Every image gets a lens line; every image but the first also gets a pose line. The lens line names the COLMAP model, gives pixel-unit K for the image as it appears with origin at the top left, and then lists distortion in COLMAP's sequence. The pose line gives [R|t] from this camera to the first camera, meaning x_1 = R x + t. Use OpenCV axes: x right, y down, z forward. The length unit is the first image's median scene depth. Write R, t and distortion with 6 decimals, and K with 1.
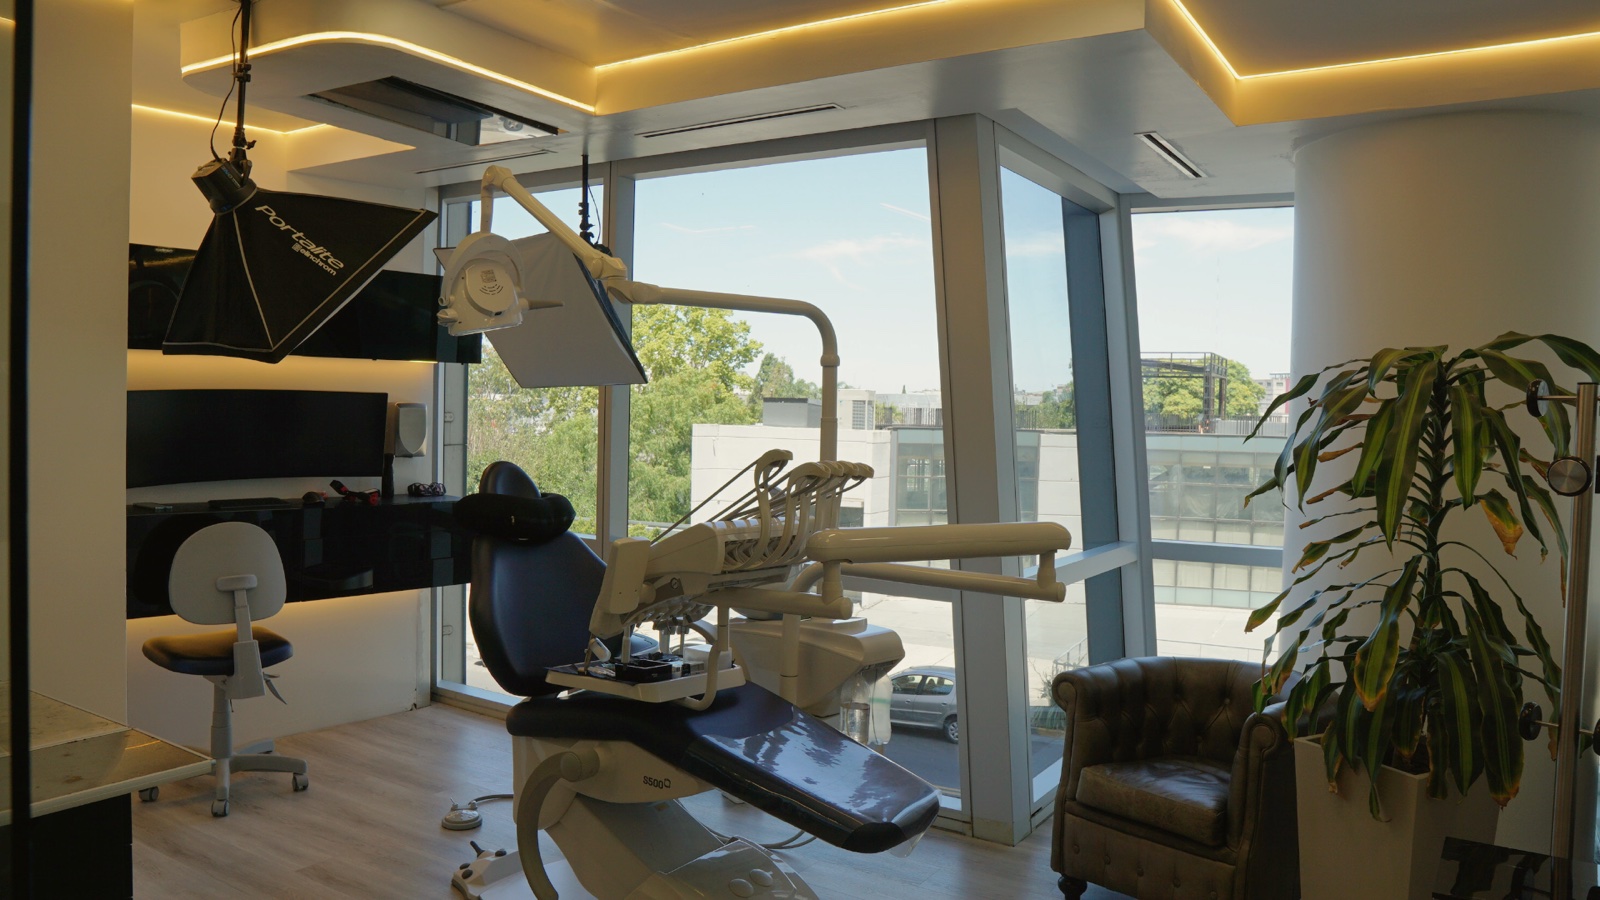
lens RADIAL K [[1183.2, 0, 800.0], [0, 1183.2, 450.0], [0, 0, 1]] dist [-0.002980, 0.006015]
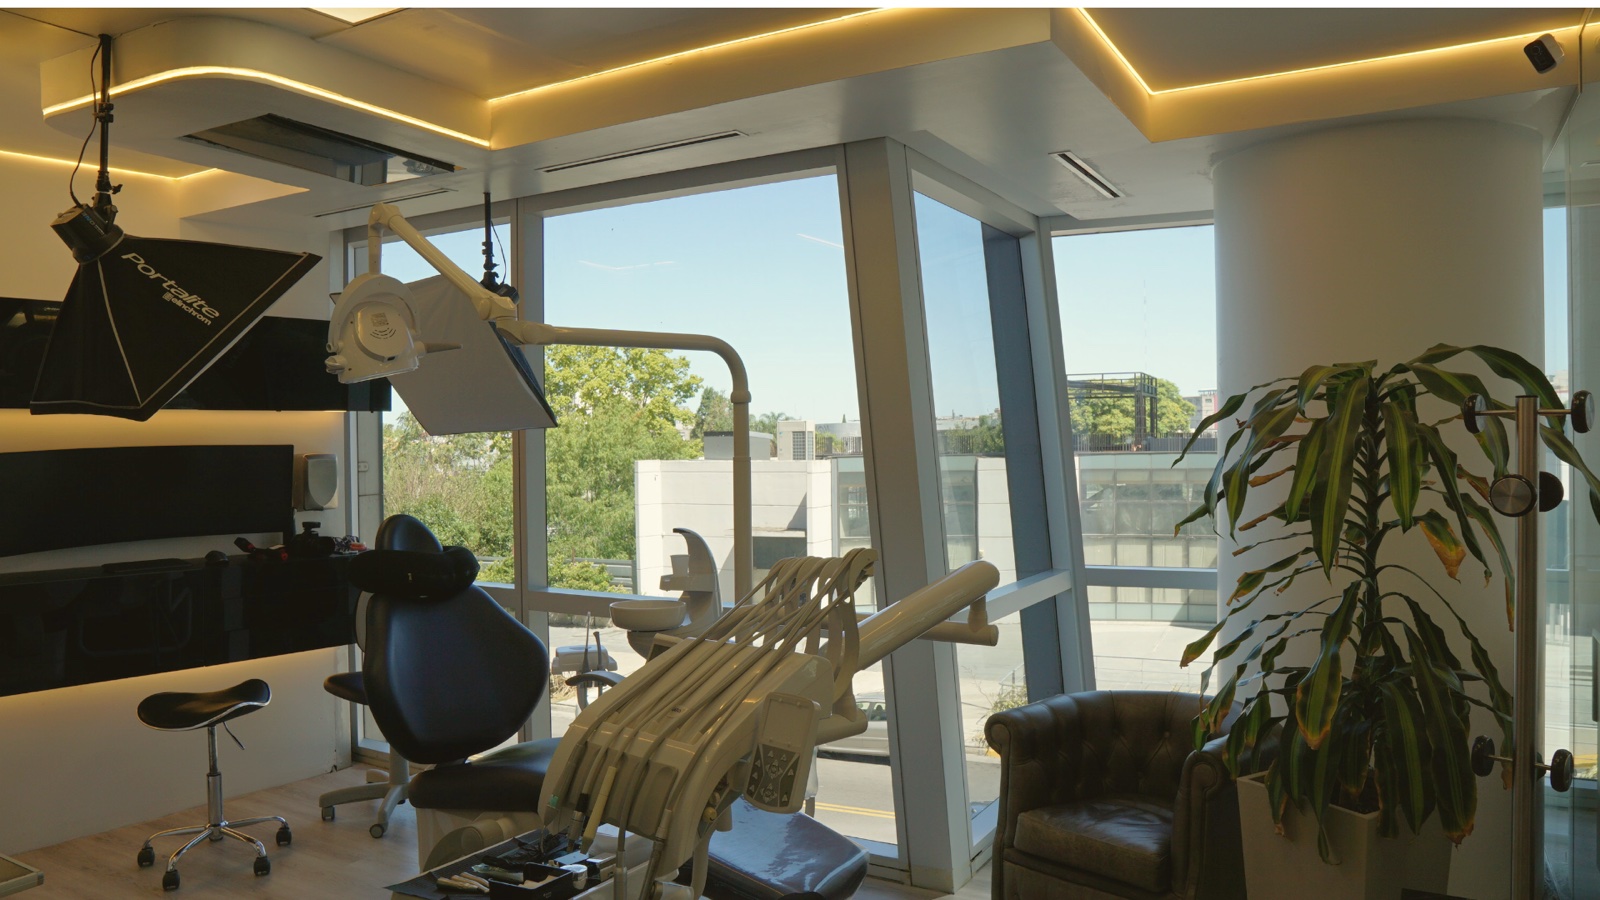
lens RADIAL K [[1112.8, 0, 799.1], [0, 1112.8, 457.1], [0, 0, 1]] dist [0.000976, 0.002474]
pose [[0.998904, -0.035716, 0.030261, 0.044298], [0.036175, 0.999237, -0.014743, -0.012454], [-0.029711, 0.015822, 0.999433, 0.102055]]
